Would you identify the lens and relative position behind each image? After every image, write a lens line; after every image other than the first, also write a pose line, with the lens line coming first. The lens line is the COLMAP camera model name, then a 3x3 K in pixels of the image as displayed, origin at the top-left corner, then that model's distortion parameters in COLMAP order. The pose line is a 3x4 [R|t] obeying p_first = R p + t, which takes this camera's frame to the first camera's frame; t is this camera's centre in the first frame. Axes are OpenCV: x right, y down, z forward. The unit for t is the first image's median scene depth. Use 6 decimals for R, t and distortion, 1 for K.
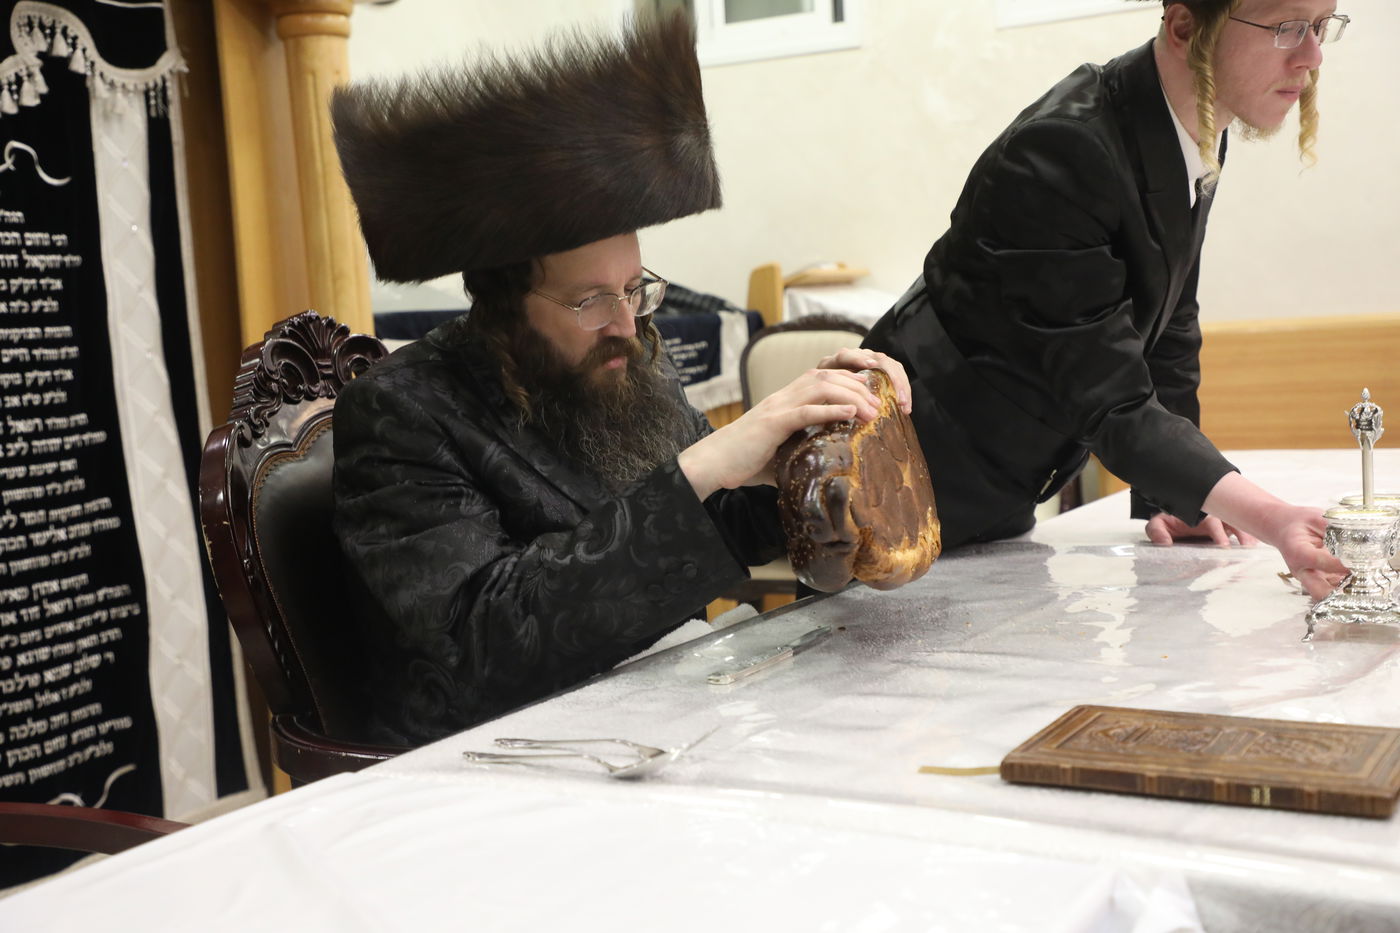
lens RADIAL K [[1805.8, 0, 703.7], [0, 1805.8, 467.5], [0, 0, 1]] dist [0.204379, 0.000000]
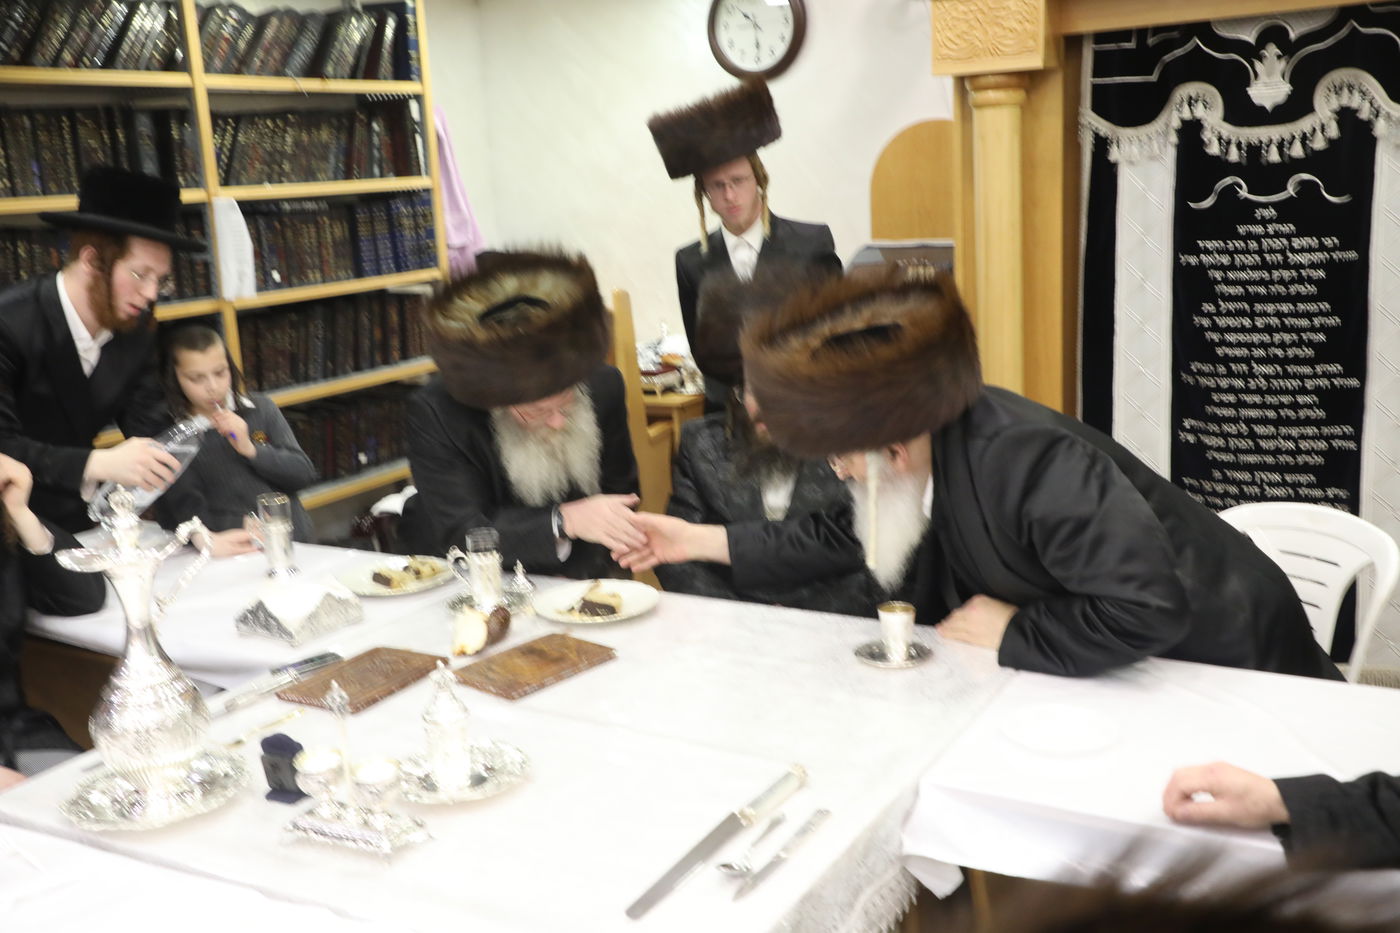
lens RADIAL K [[1345.0, 0, 699.2], [0, 1345.0, 480.8], [0, 0, 1]] dist [0.047786, 0.000000]
pose [[0.013506, 0.285075, -0.958410, 0.689995], [-0.031522, 0.958143, 0.284551, -0.229064], [0.999412, 0.026368, 0.021926, 0.508603]]
